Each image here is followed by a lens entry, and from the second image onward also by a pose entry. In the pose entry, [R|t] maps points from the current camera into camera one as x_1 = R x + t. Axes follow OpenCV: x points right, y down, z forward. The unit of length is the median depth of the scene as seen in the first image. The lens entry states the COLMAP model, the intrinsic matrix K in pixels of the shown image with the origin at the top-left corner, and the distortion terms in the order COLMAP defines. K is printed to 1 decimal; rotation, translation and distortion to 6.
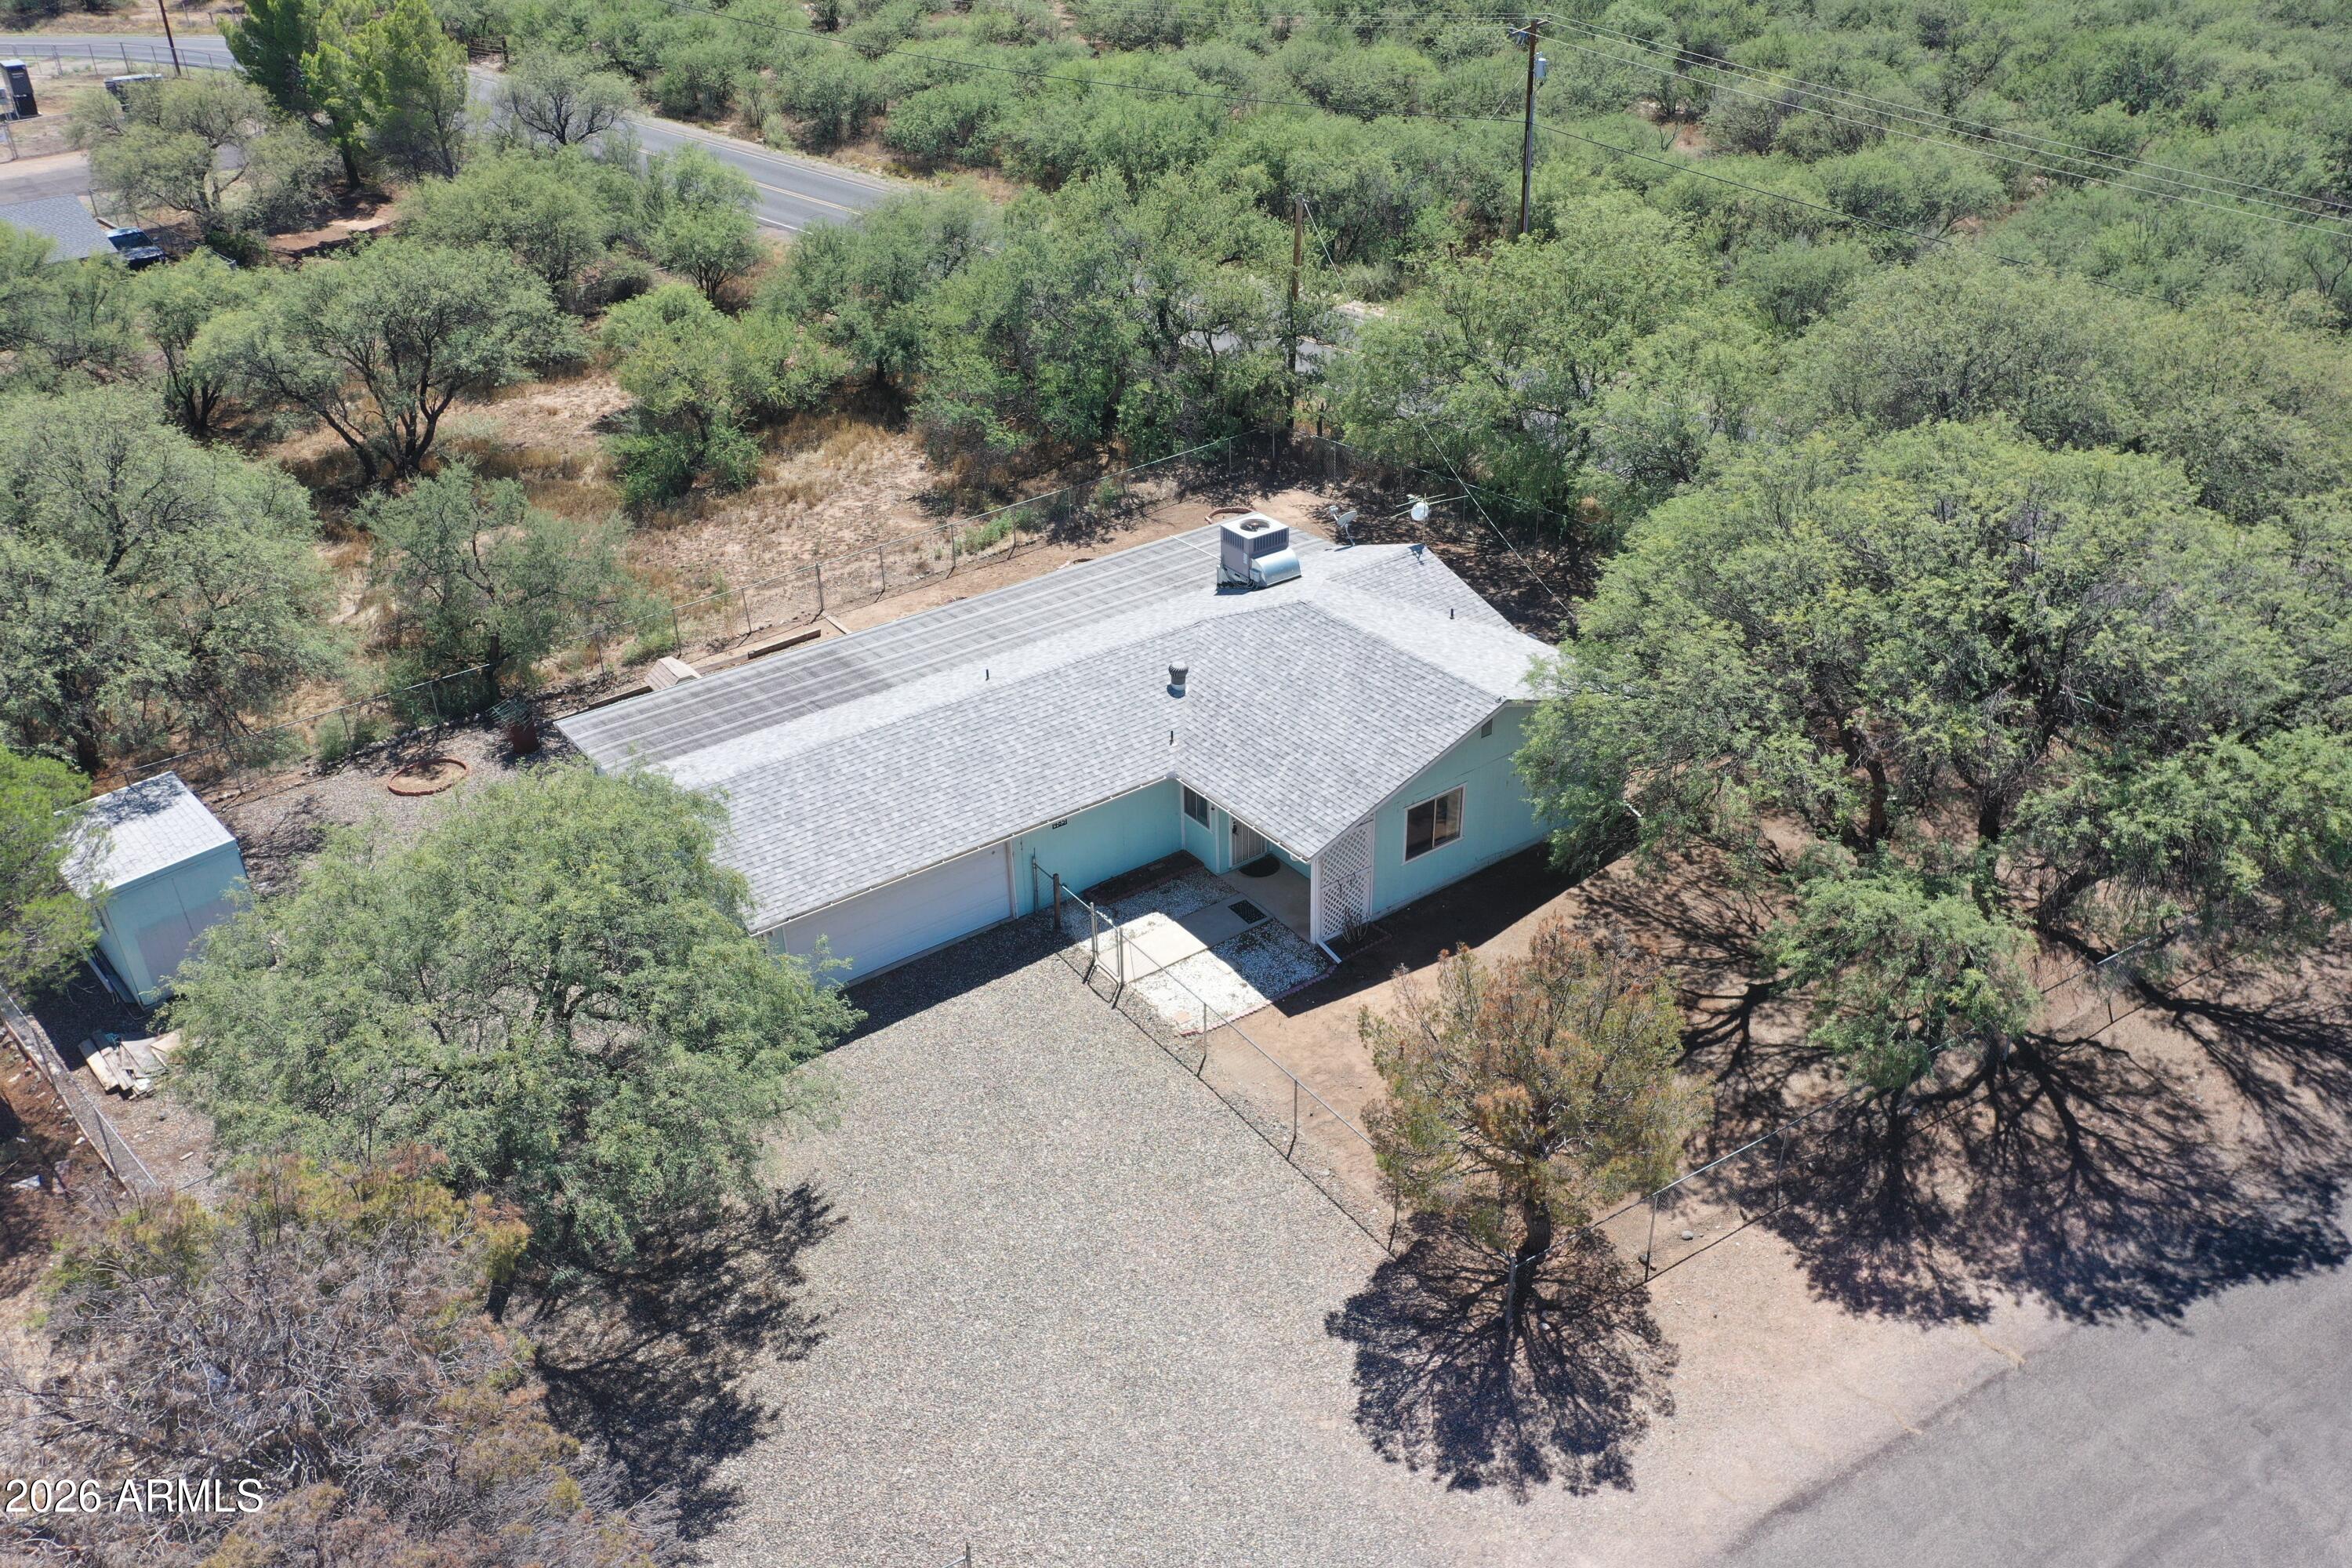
lens RADIAL K [[1857.0, 0, 1169.5], [0, 1857.0, 774.5], [0, 0, 1]] dist [-0.001125, 0.002496]
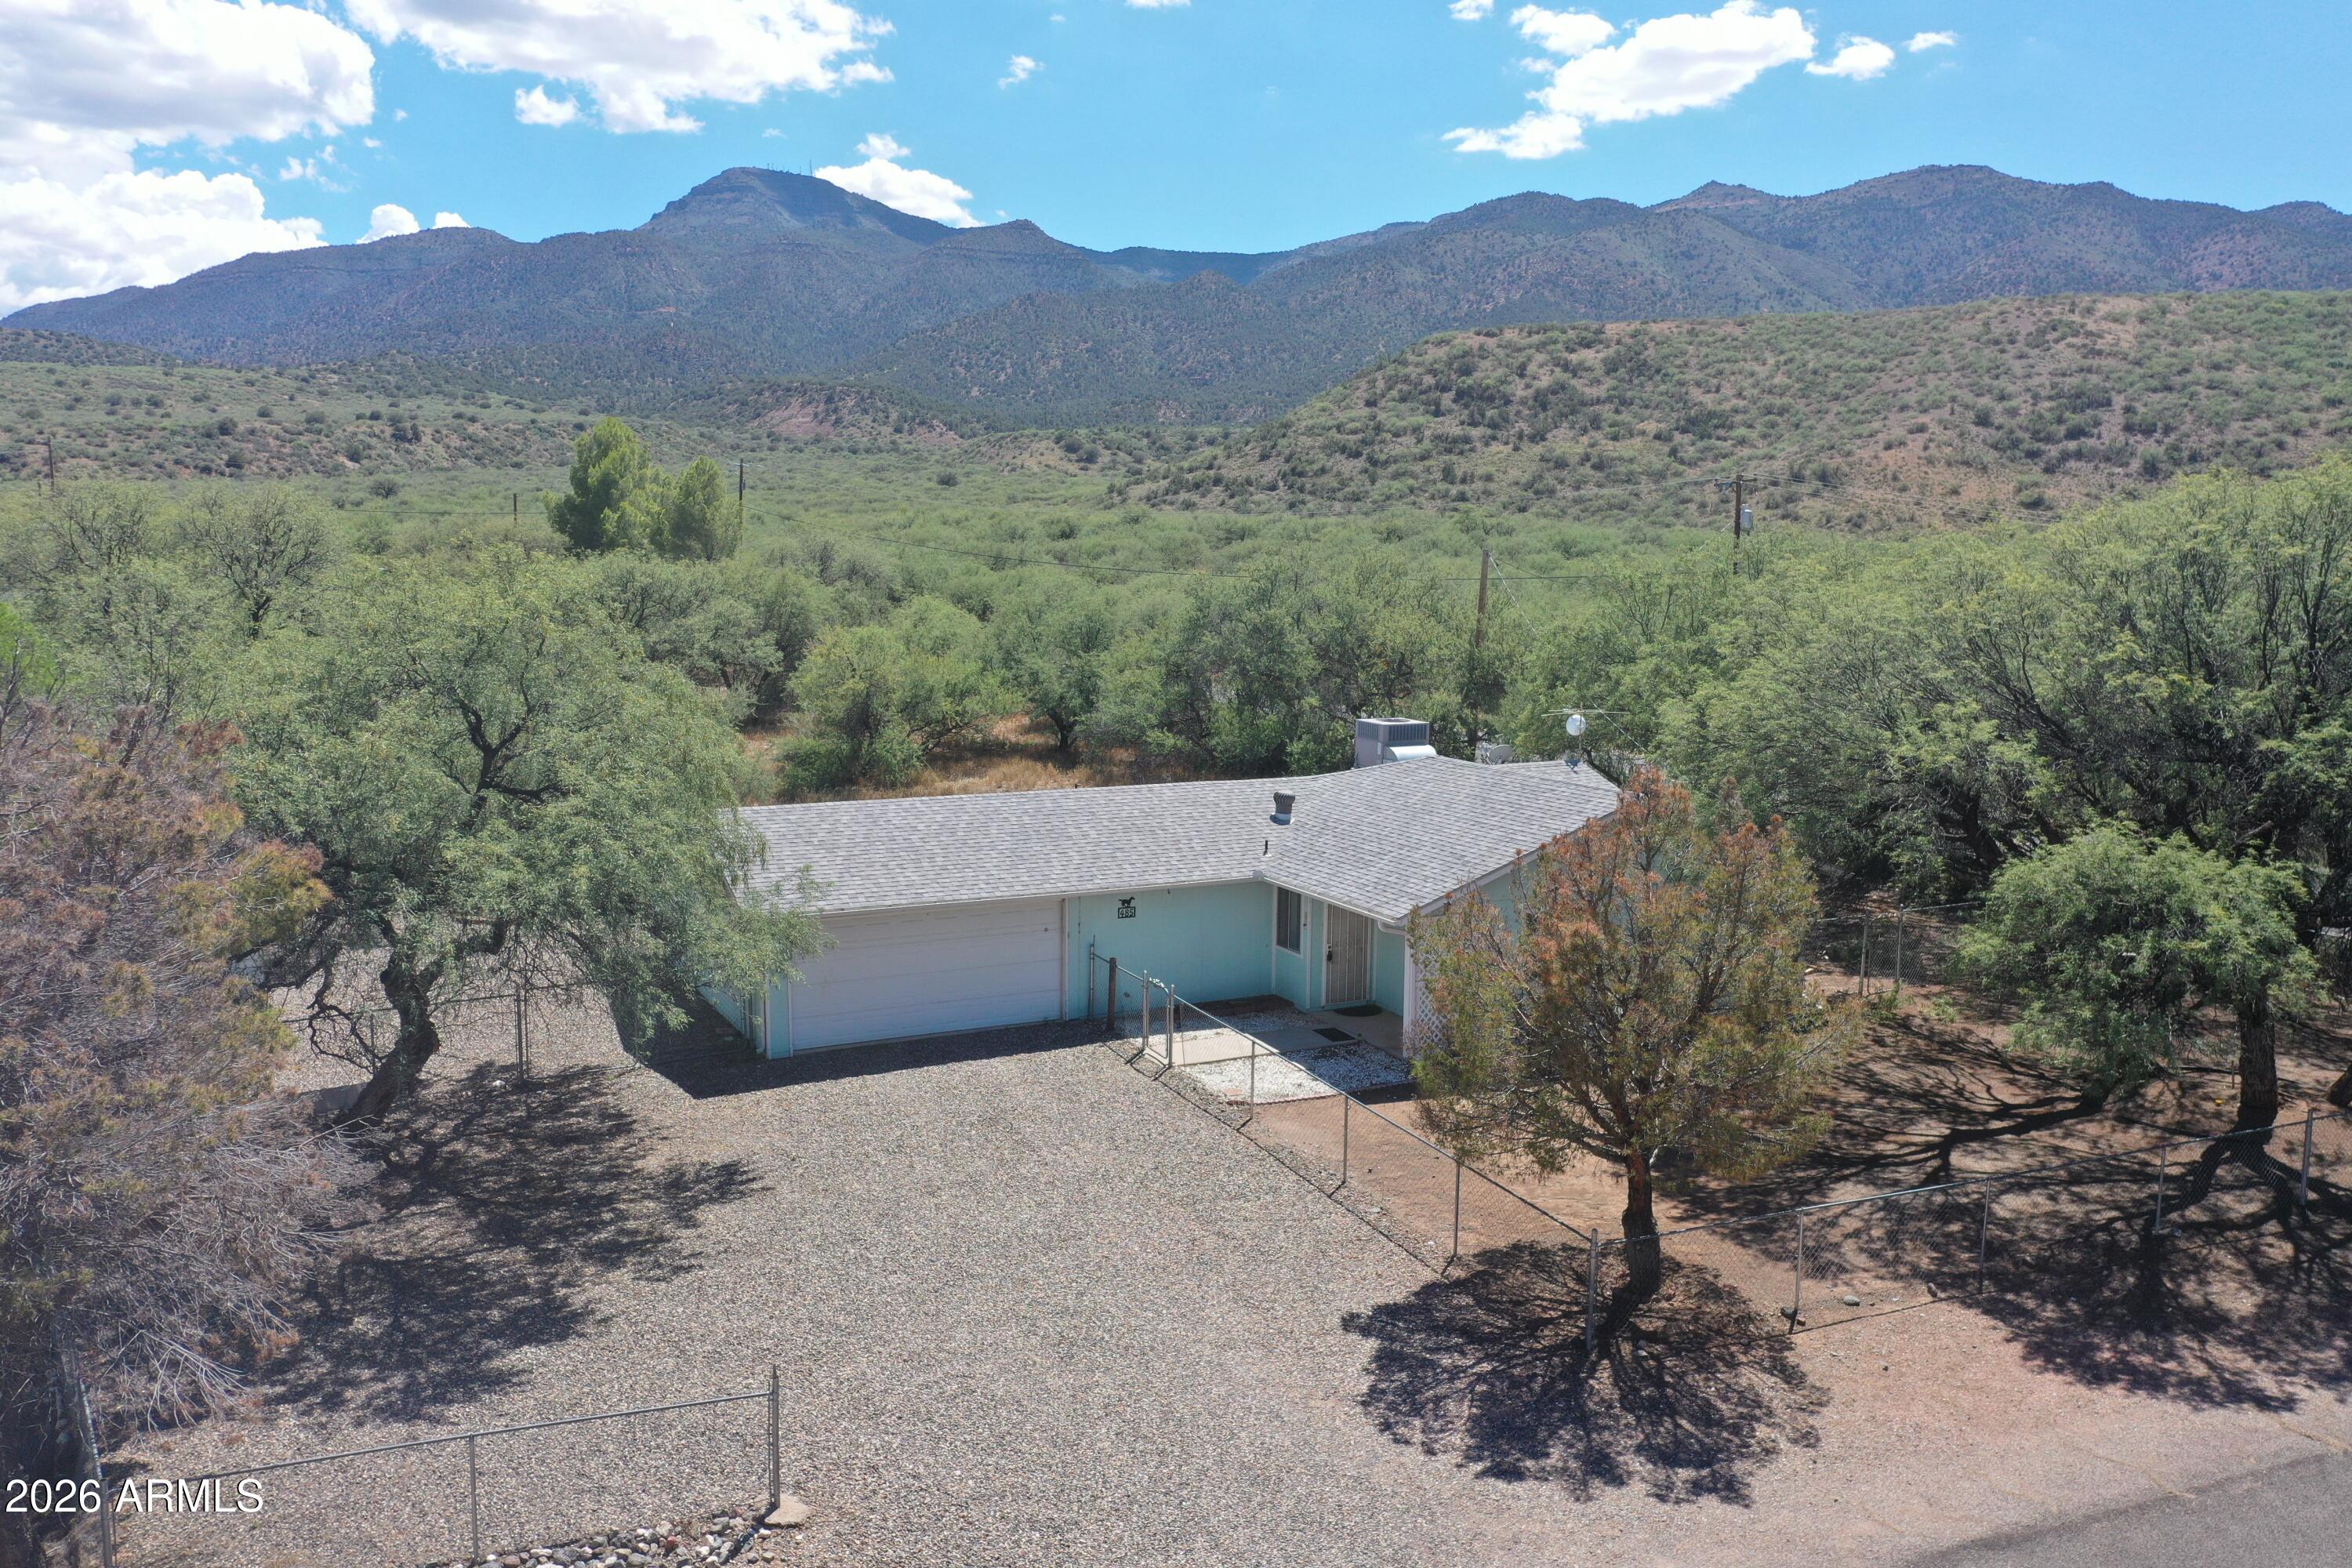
lens RADIAL K [[1853.6, 0, 1170.2], [0, 1853.6, 782.5], [0, 0, 1]] dist [-0.000249, 0.002720]
pose [[0.987538, 0.056958, -0.146710, 0.108437], [-0.107372, 0.925395, -0.363476, 0.358836], [0.115062, 0.374699, 0.919979, 0.214401]]
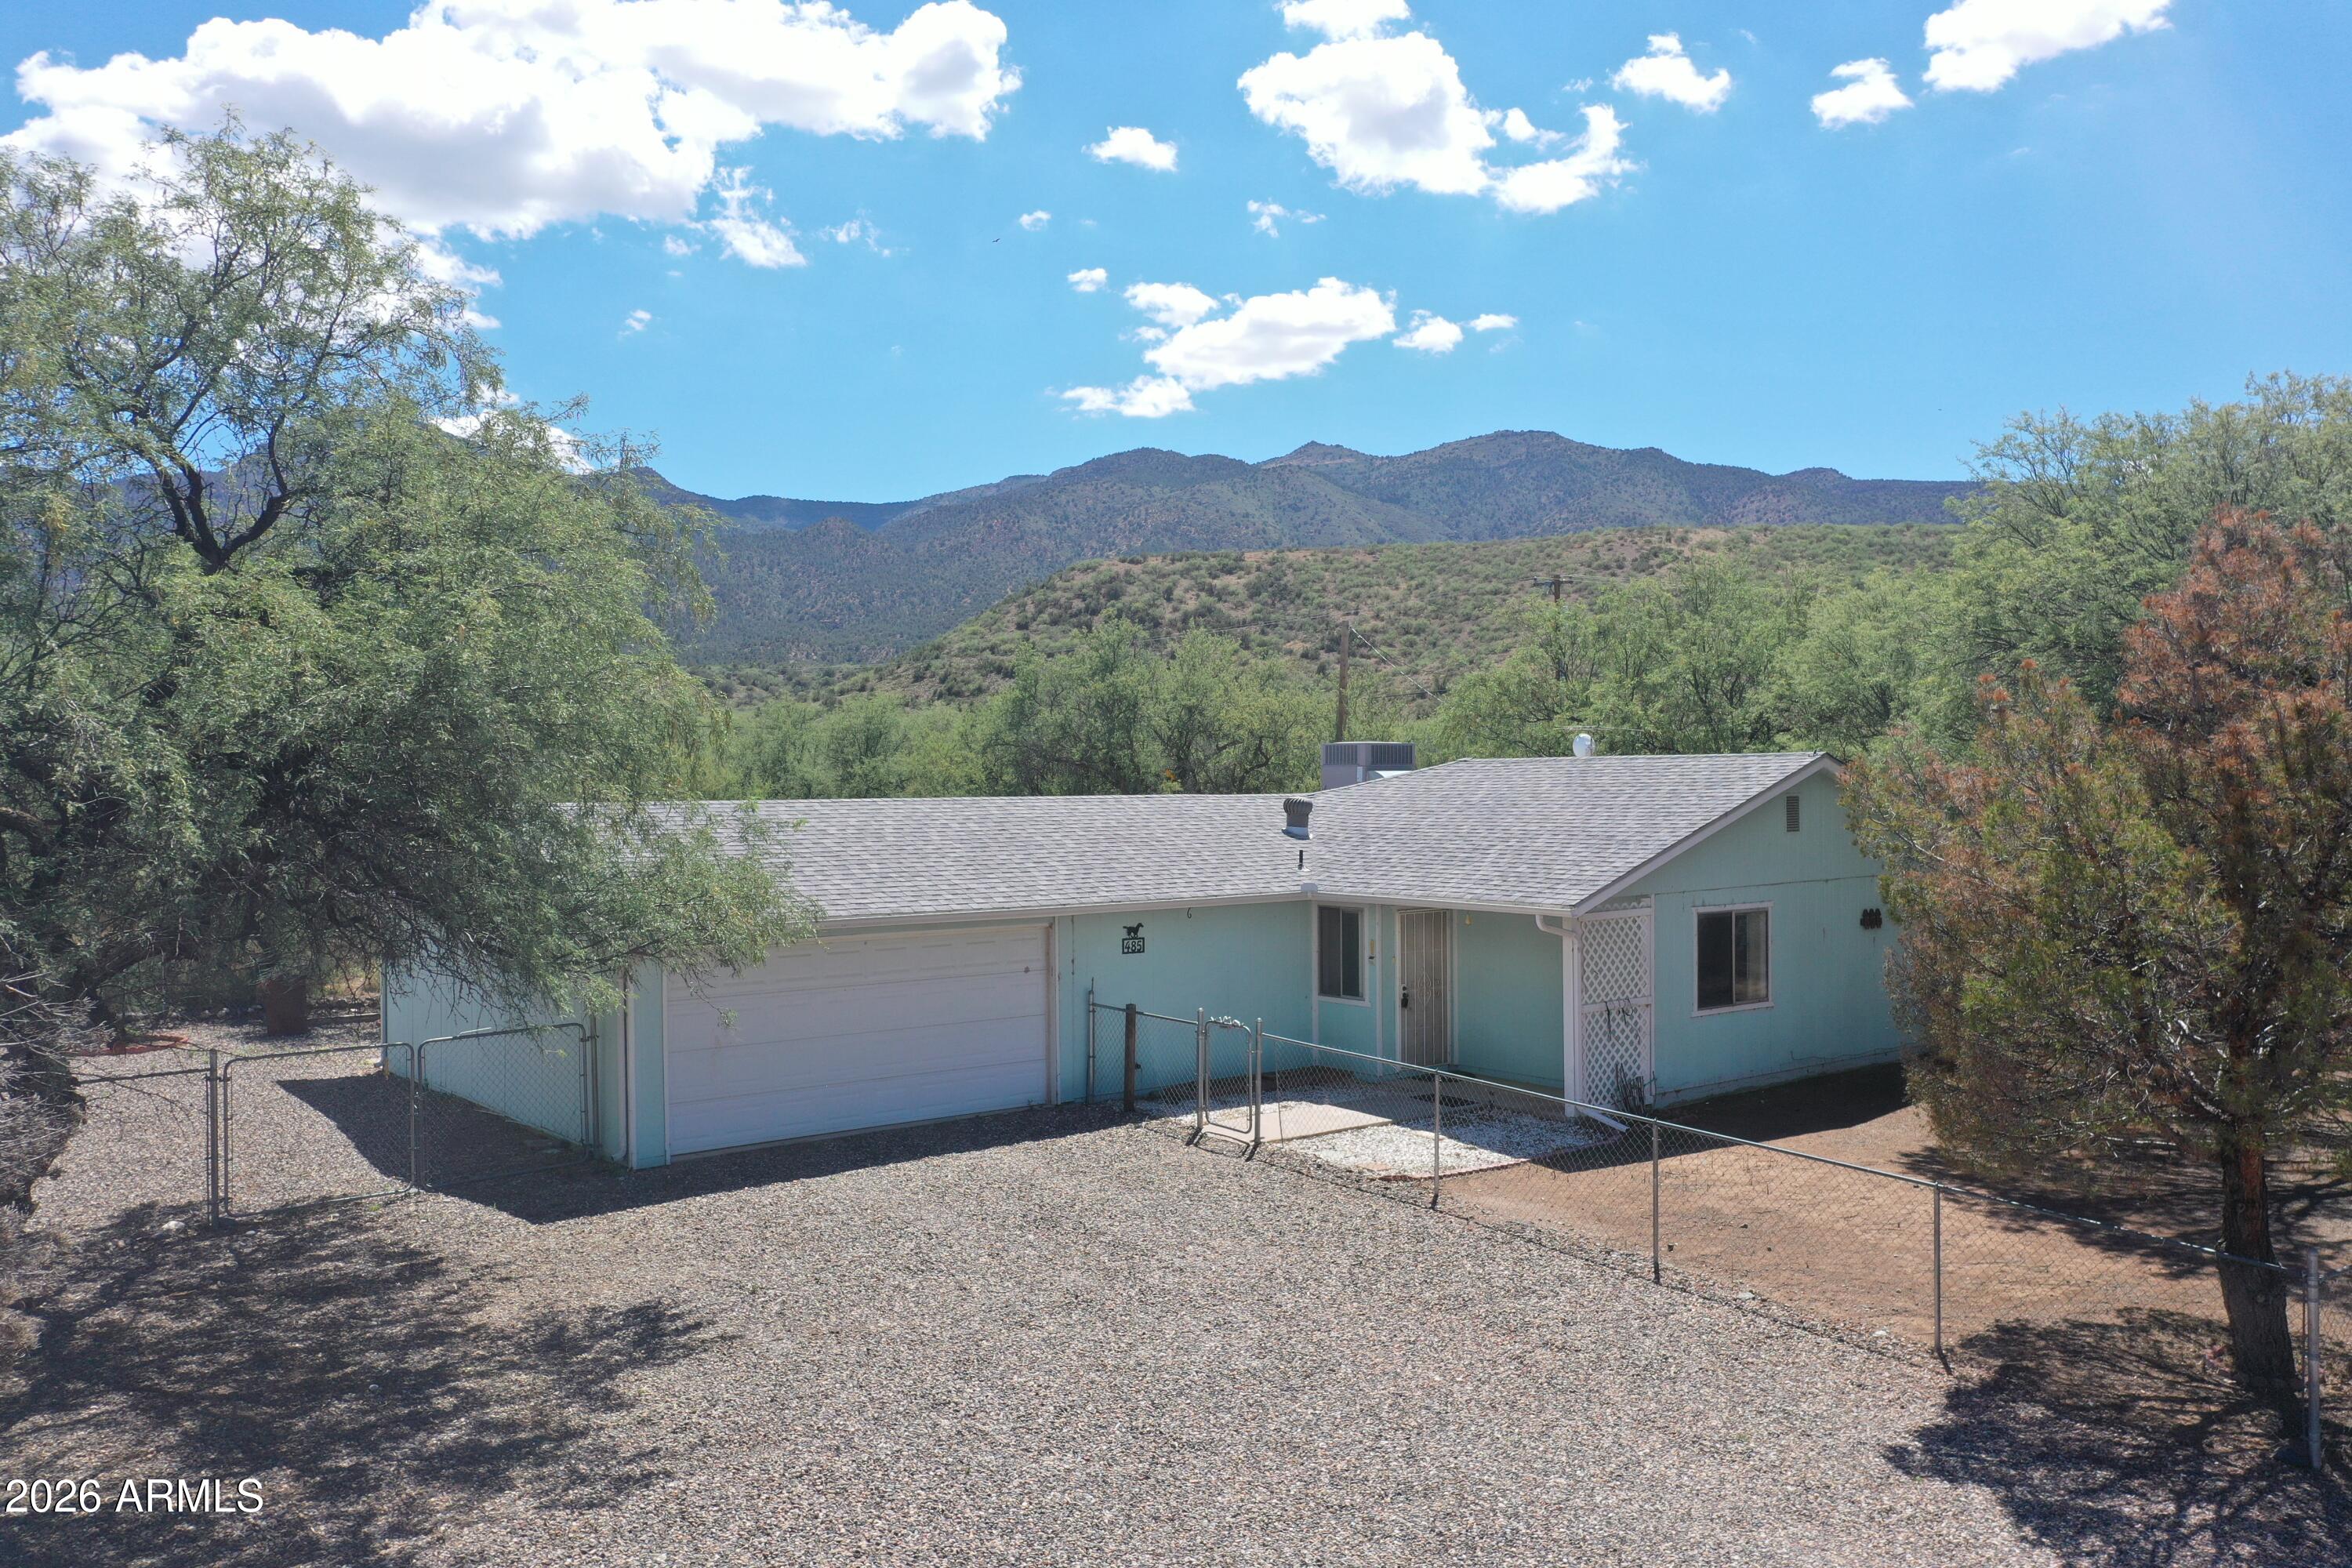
lens RADIAL K [[1857.5, 0, 1171.7], [0, 1857.5, 786.2], [0, 0, 1]] dist [-0.000363, 0.000548]
pose [[0.998868, 0.018821, 0.043687, -0.093363], [0.004903, 0.872773, -0.488101, 0.351413], [-0.047316, 0.487763, 0.871693, 0.548377]]
